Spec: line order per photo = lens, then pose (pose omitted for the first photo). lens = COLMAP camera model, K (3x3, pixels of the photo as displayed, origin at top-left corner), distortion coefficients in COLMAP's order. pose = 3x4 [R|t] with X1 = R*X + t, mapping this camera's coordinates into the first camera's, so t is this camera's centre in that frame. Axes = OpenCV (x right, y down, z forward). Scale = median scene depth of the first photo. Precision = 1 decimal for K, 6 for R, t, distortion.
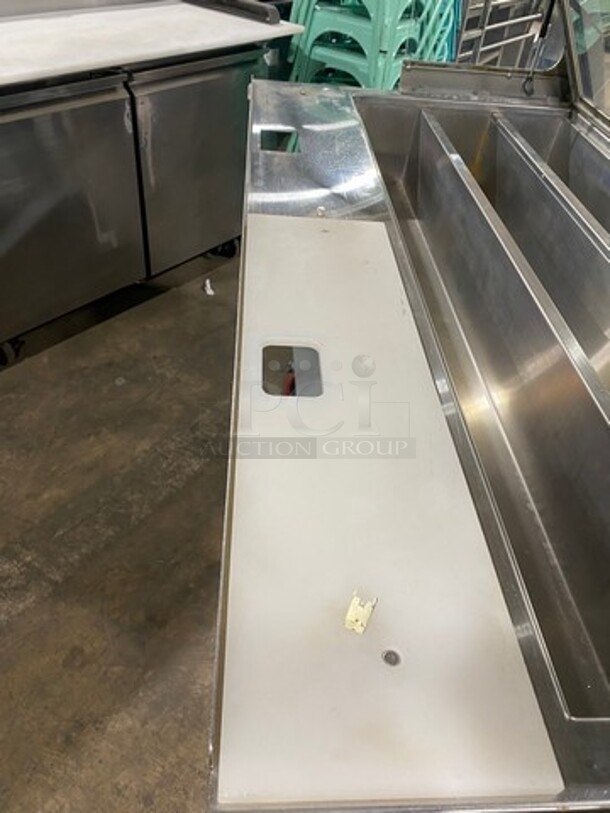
lens RADIAL K [[614.0, 0, 310.2], [0, 614.0, 410.3], [0, 0, 1]] dist [0.020502, -0.007294]
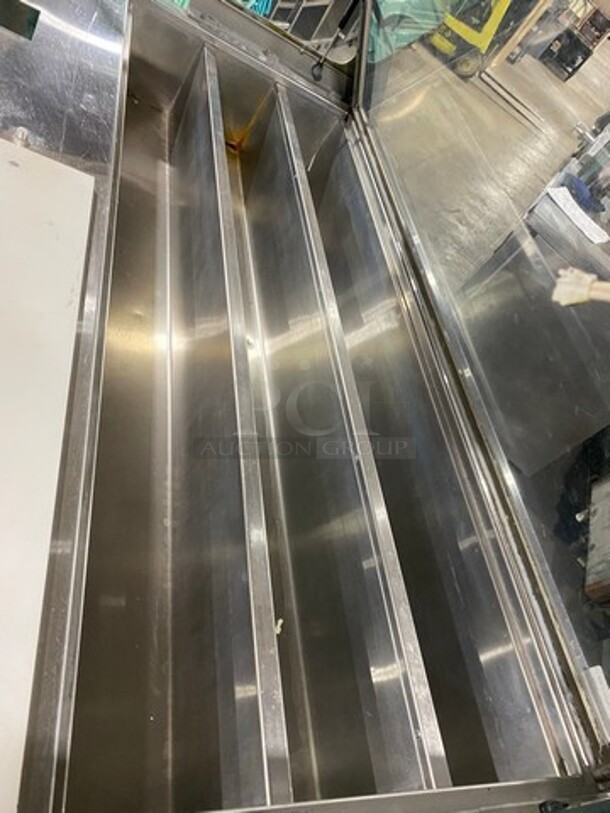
lens RADIAL K [[614.0, 0, 310.1], [0, 614.0, 407.7], [0, 0, 1]] dist [0.020502, -0.007294]
pose [[0.888092, 0.220045, 0.403574, 0.067822], [-0.273003, 0.958849, 0.077959, -0.089153], [-0.369812, -0.179411, 0.911620, 0.024145]]
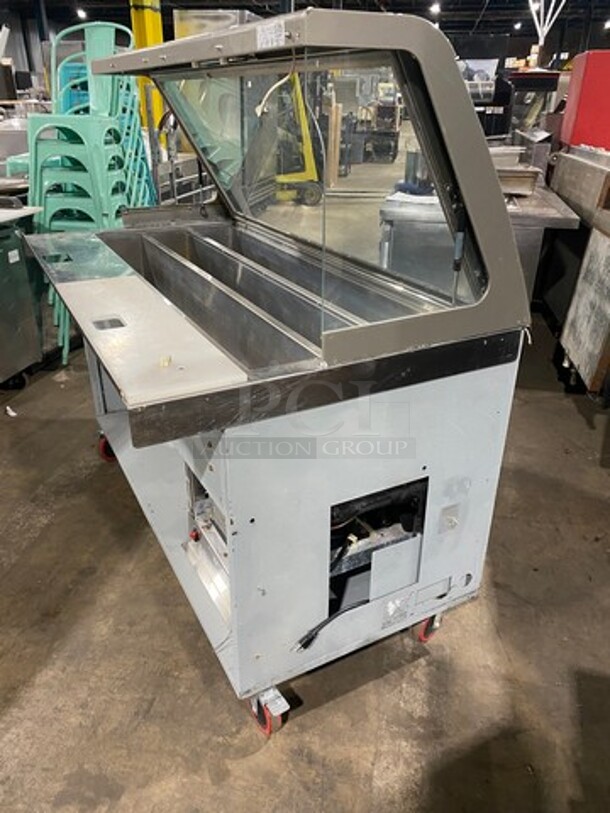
lens RADIAL K [[614.0, 0, 298.2], [0, 614.0, 407.3], [0, 0, 1]] dist [0.020502, -0.007294]
pose [[0.907066, -0.258804, 0.332042, -0.089147], [0.332129, 0.924581, -0.186657, 0.329425], [-0.258692, 0.279591, 0.924612, -0.408977]]
